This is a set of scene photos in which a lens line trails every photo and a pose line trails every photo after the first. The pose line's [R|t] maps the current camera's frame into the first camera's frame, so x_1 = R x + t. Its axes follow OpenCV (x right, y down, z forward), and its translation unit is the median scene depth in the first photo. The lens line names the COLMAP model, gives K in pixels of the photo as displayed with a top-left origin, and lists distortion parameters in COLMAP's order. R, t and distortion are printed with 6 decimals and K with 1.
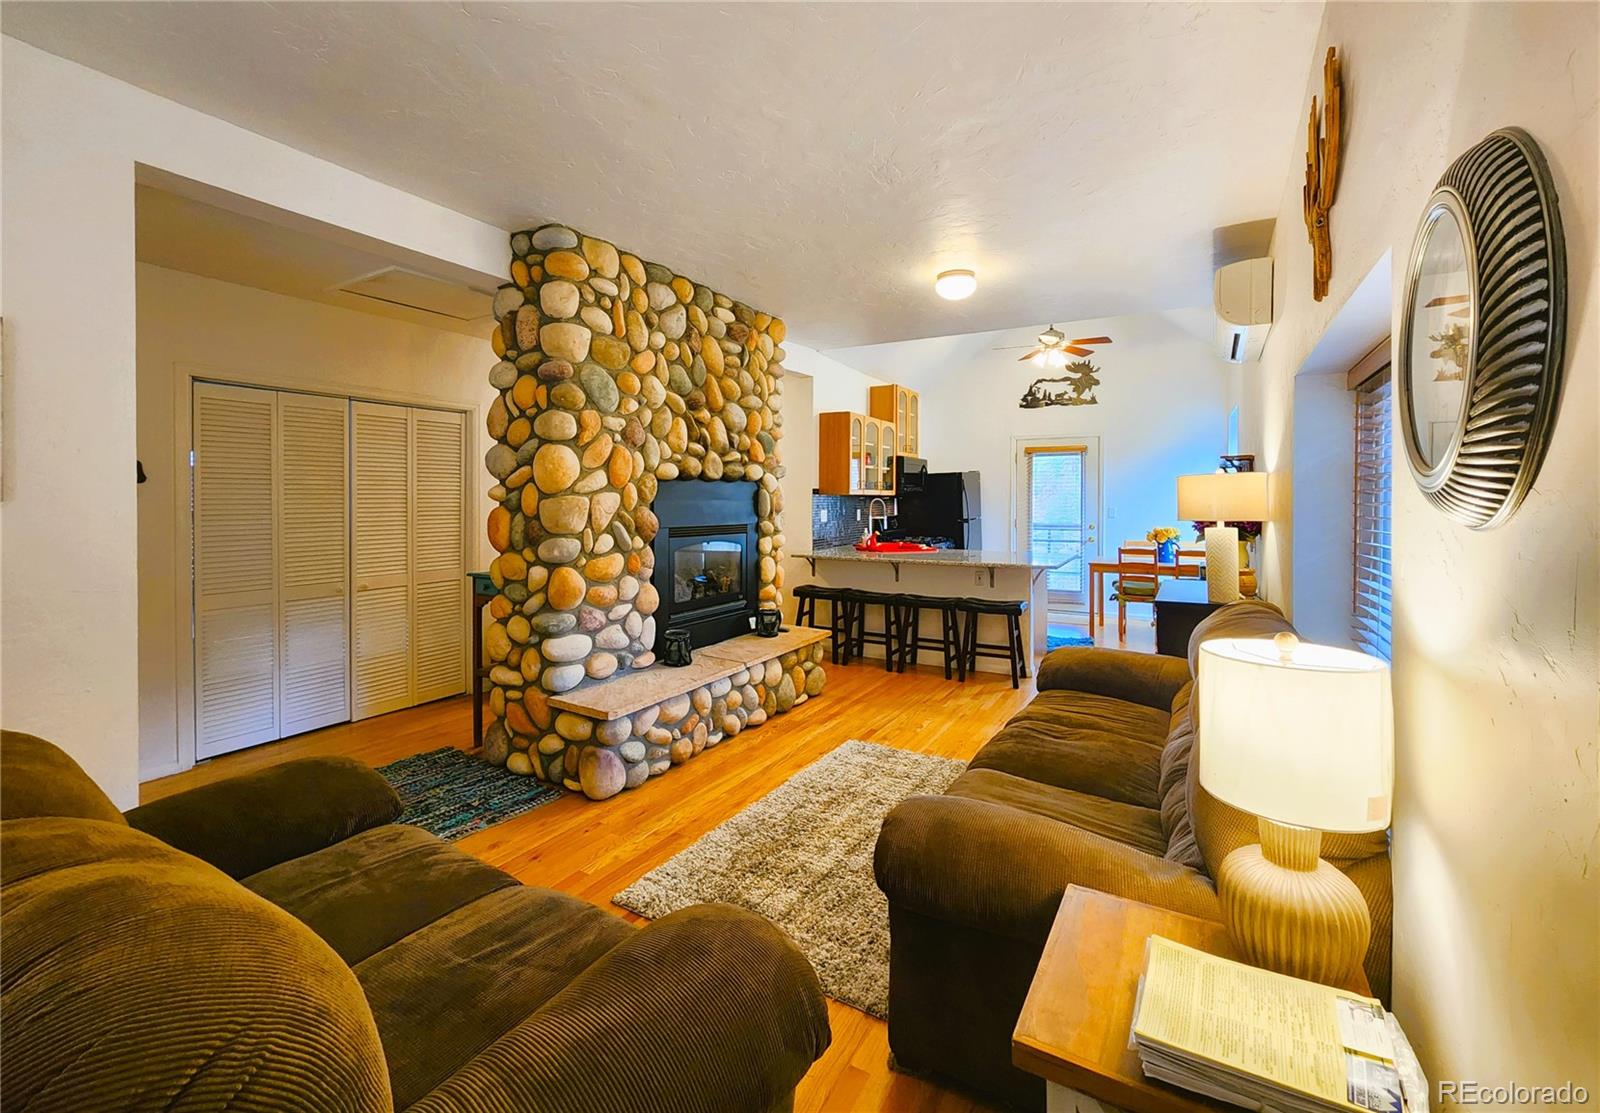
lens RADIAL K [[657.7, 0, 804.9], [0, 657.7, 501.8], [0, 0, 1]] dist [-0.000305, 0.000009]
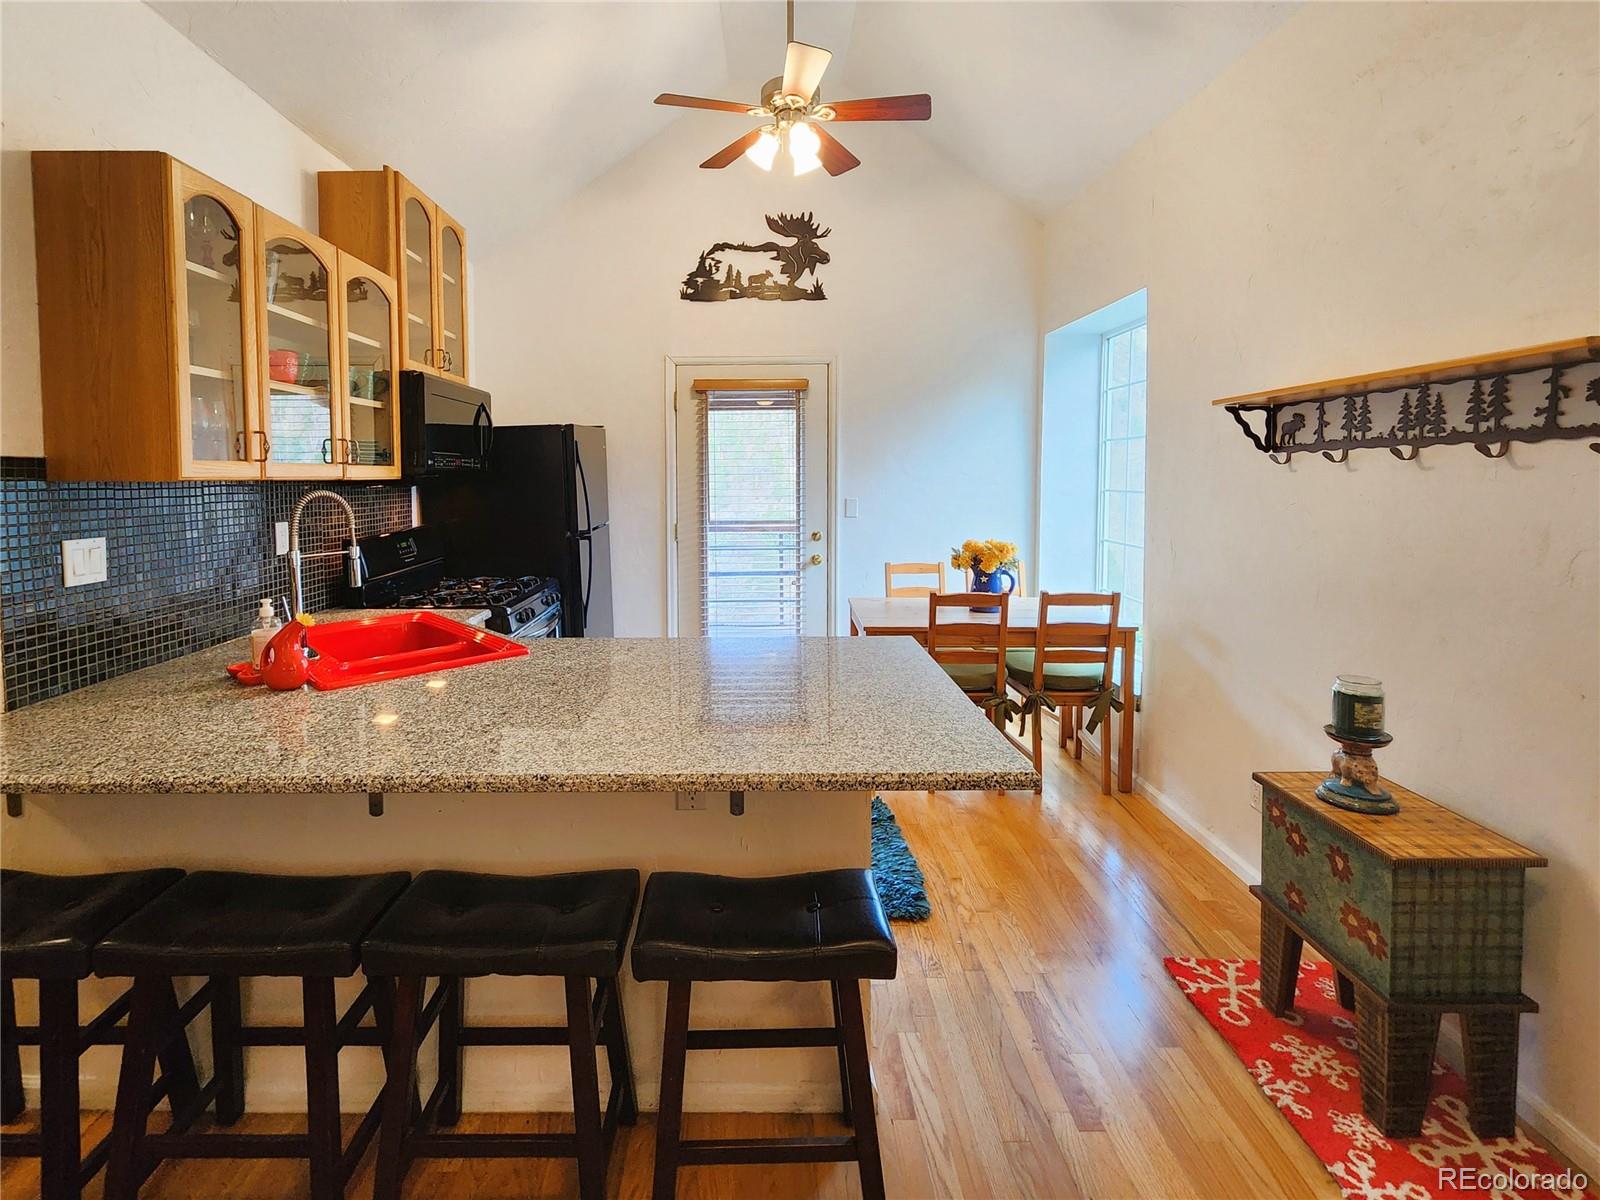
lens RADIAL K [[749.3, 0, 722.6], [0, 749.3, 509.9], [0, 0, 1]] dist [0.001782, 0.000039]
pose [[0.888294, -0.027612, 0.458445, 0.174889], [0.010179, 0.999130, 0.040453, -0.013310], [-0.459163, -0.031267, 0.887802, 0.917596]]
